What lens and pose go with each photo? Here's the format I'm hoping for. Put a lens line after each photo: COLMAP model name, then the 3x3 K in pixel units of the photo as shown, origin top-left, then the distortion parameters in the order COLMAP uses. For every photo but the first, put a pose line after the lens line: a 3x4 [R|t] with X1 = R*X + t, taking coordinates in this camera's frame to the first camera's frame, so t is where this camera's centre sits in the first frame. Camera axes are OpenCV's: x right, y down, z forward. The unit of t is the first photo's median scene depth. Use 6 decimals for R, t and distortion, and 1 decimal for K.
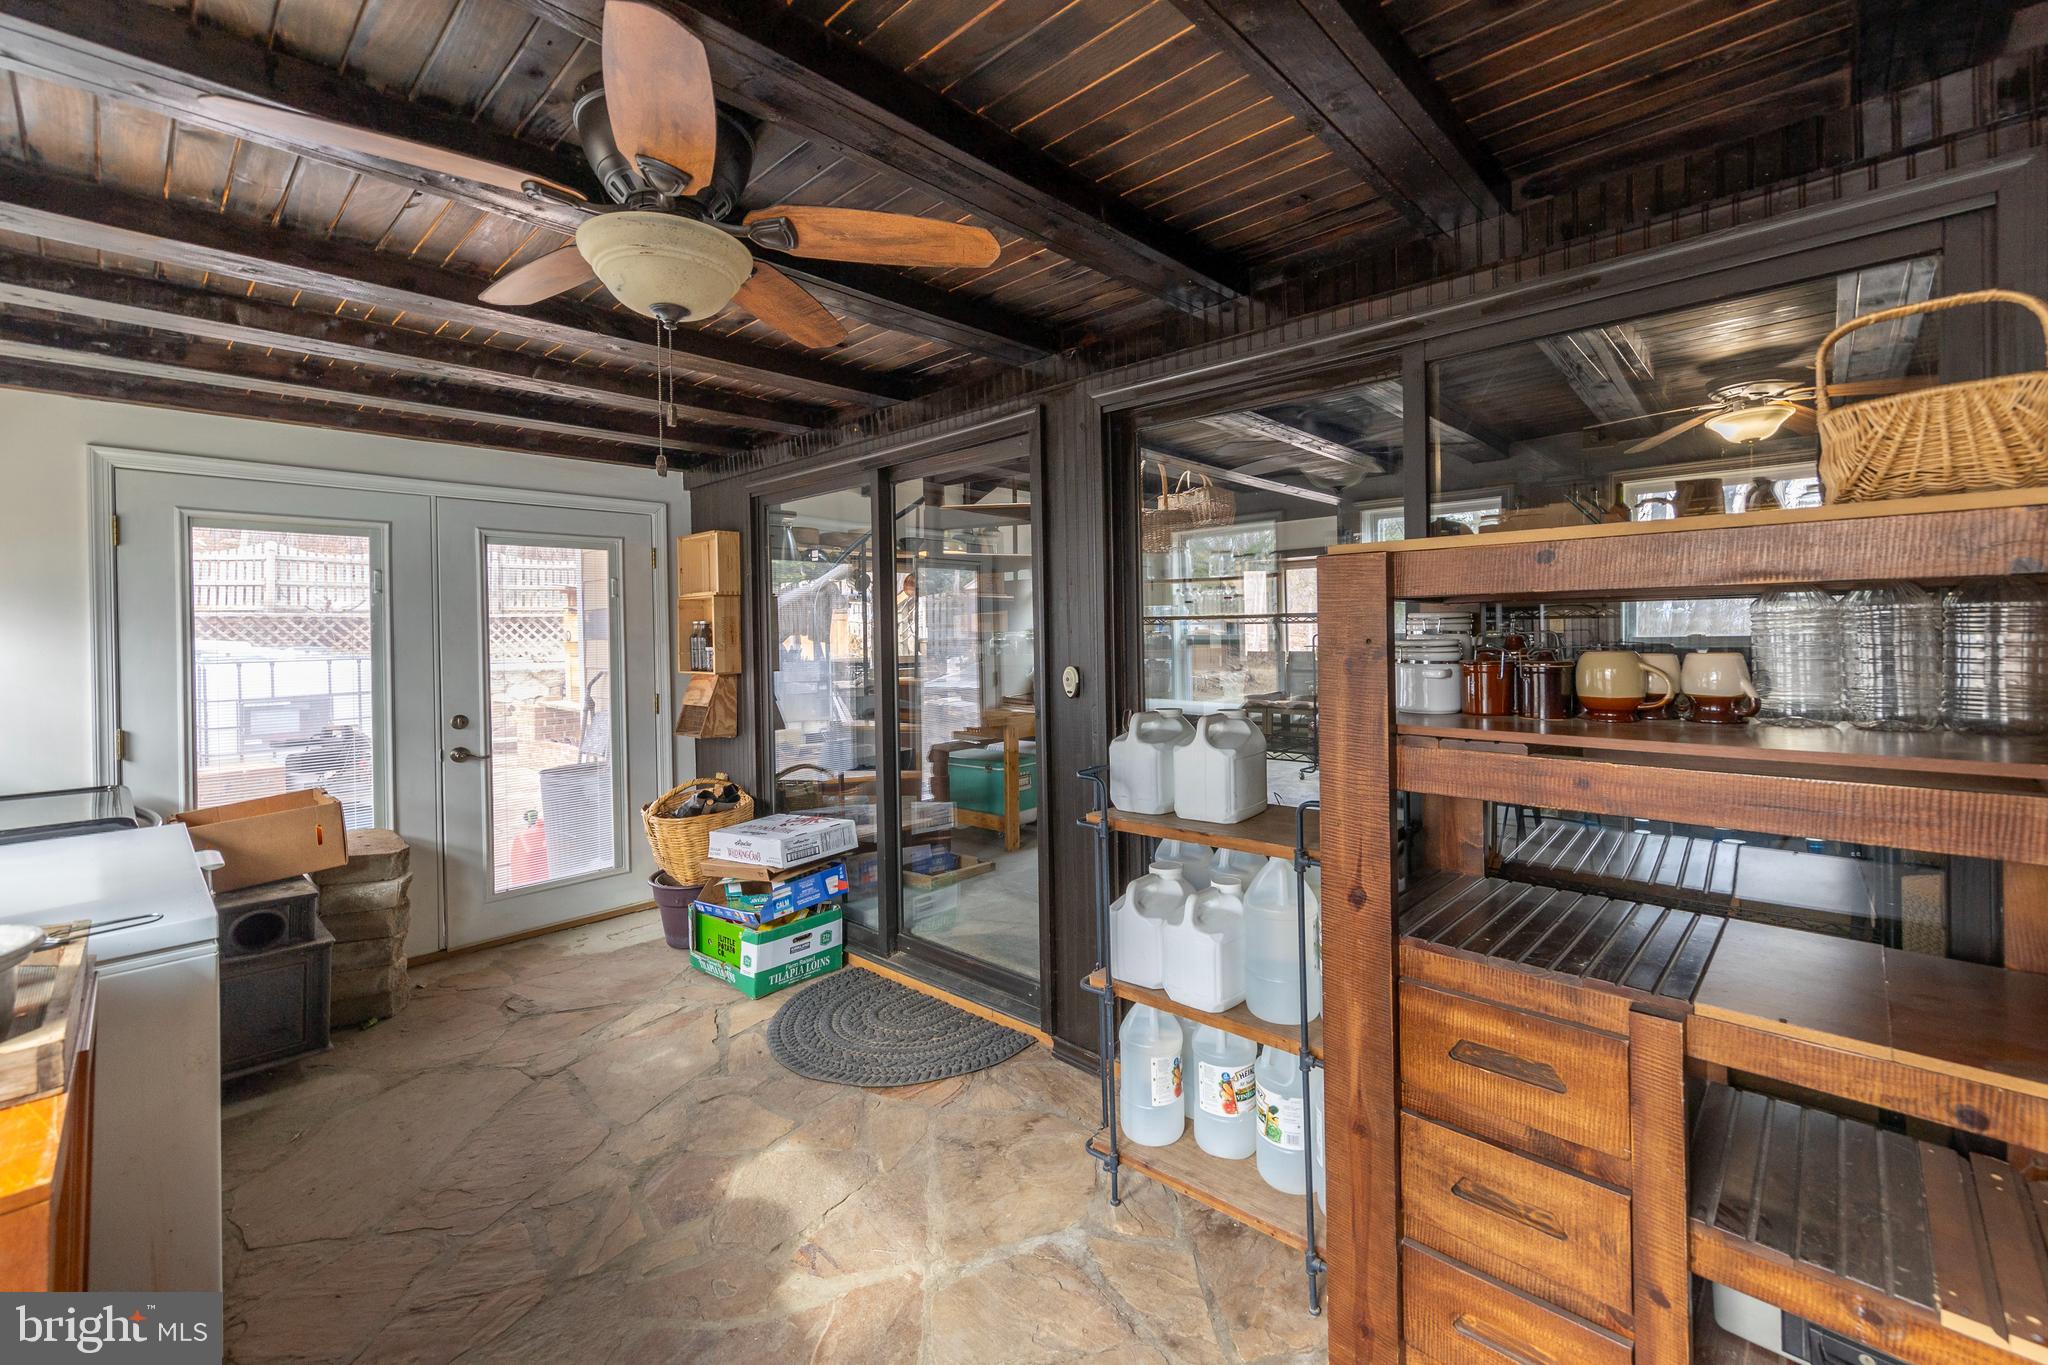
lens RADIAL K [[843.4, 0, 1045.8], [0, 843.4, 651.7], [0, 0, 1]] dist [-0.000041, -0.000521]
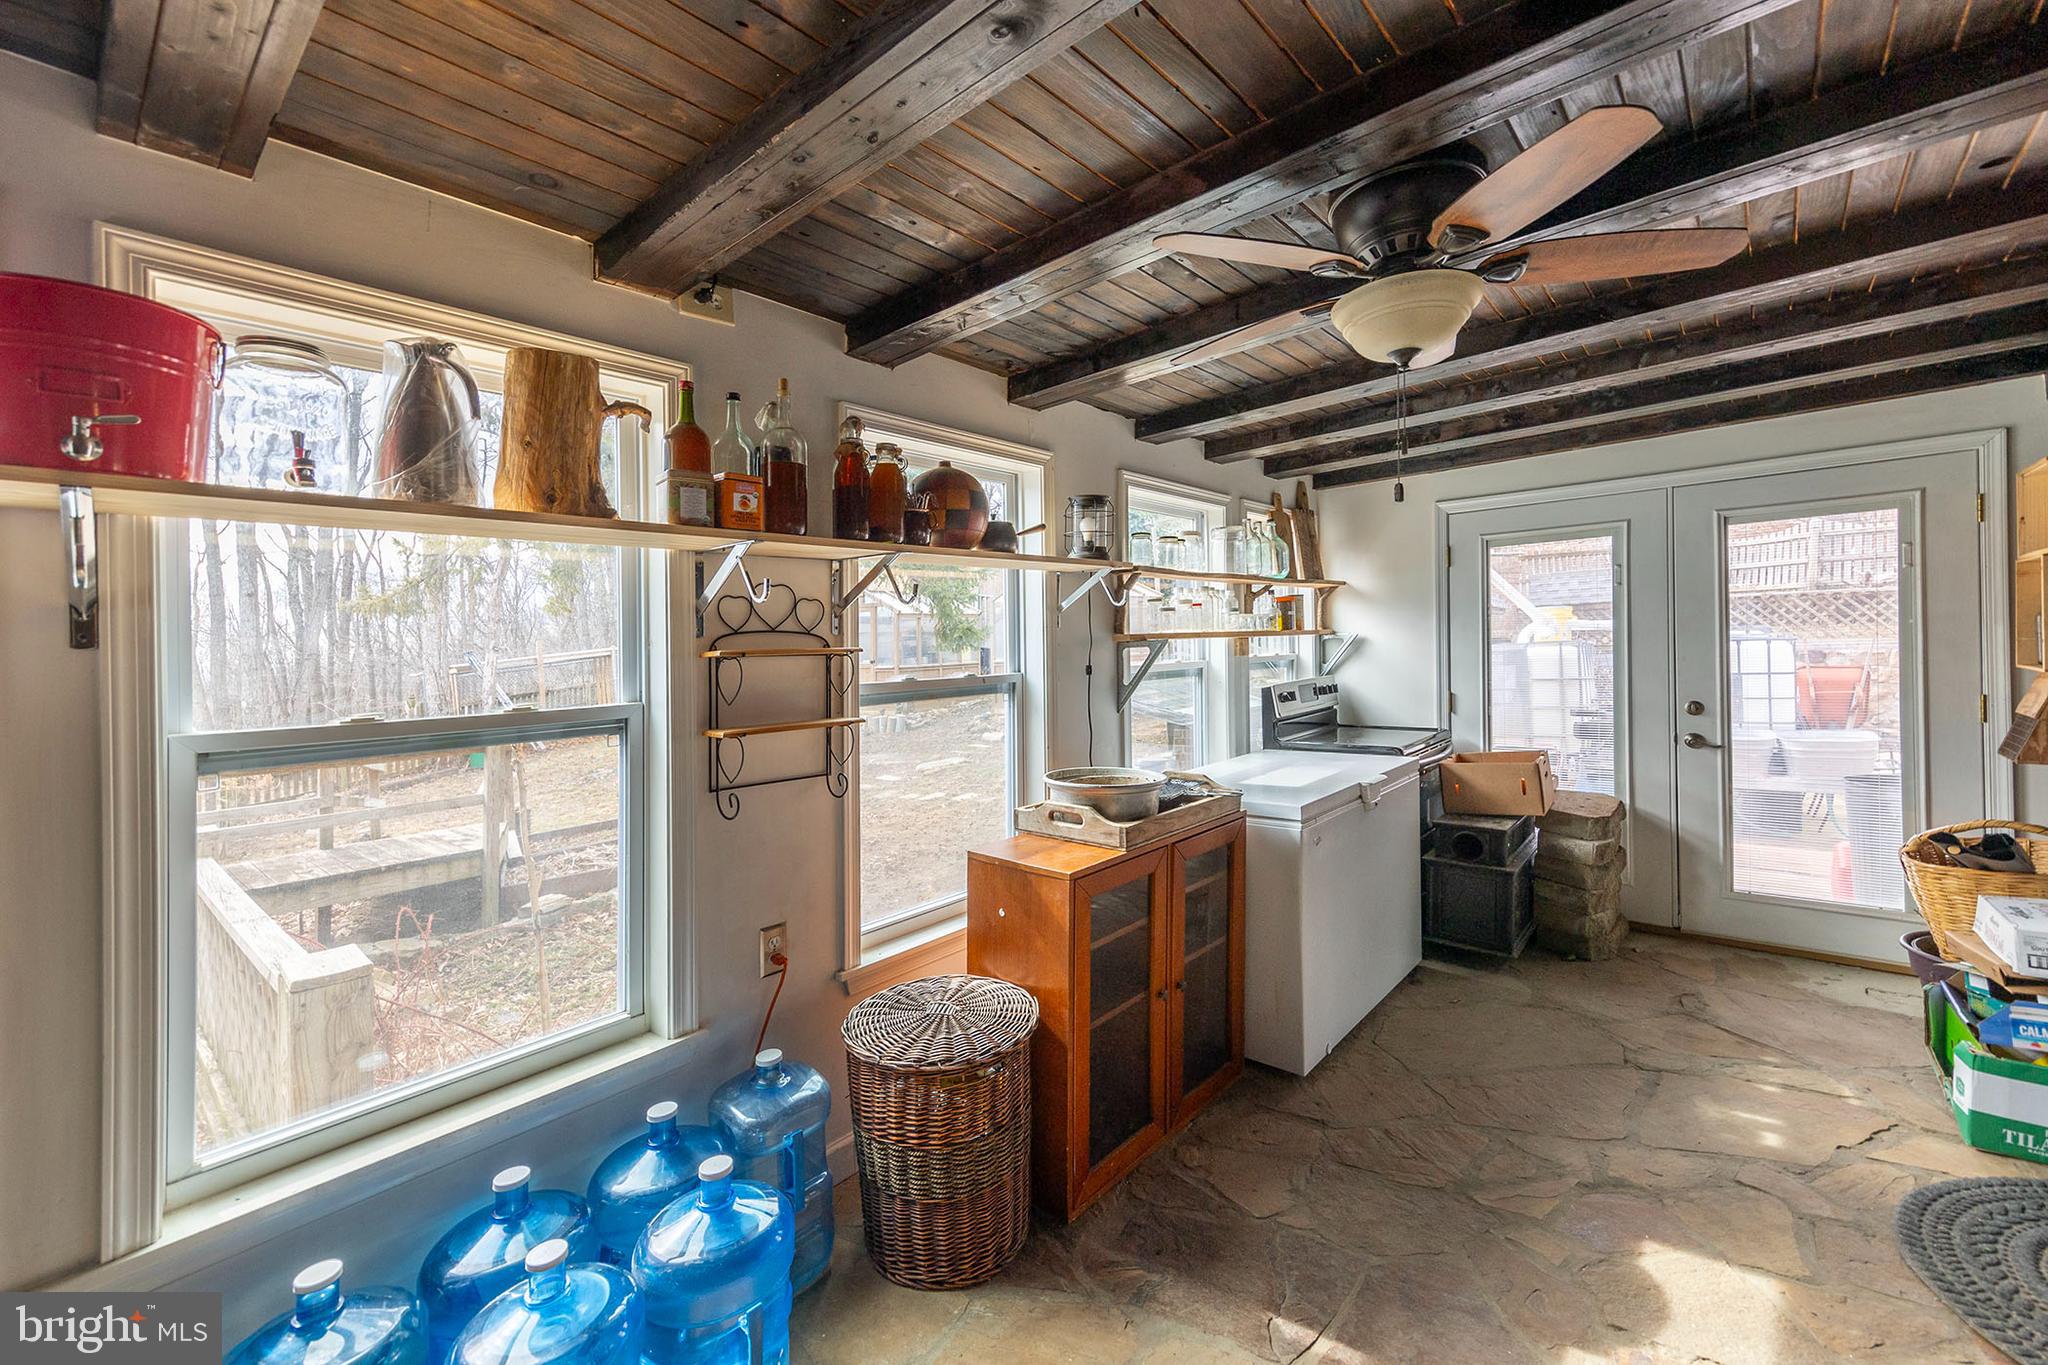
lens RADIAL K [[843.4, 0, 1043.6], [0, 843.4, 636.8], [0, 0, 1]] dist [-0.000041, -0.000521]
pose [[0.019987, 0.003696, -0.999793, 0.309623], [0.011195, 0.999930, 0.003920, -0.014998], [0.999738, -0.011272, 0.019944, 0.221034]]
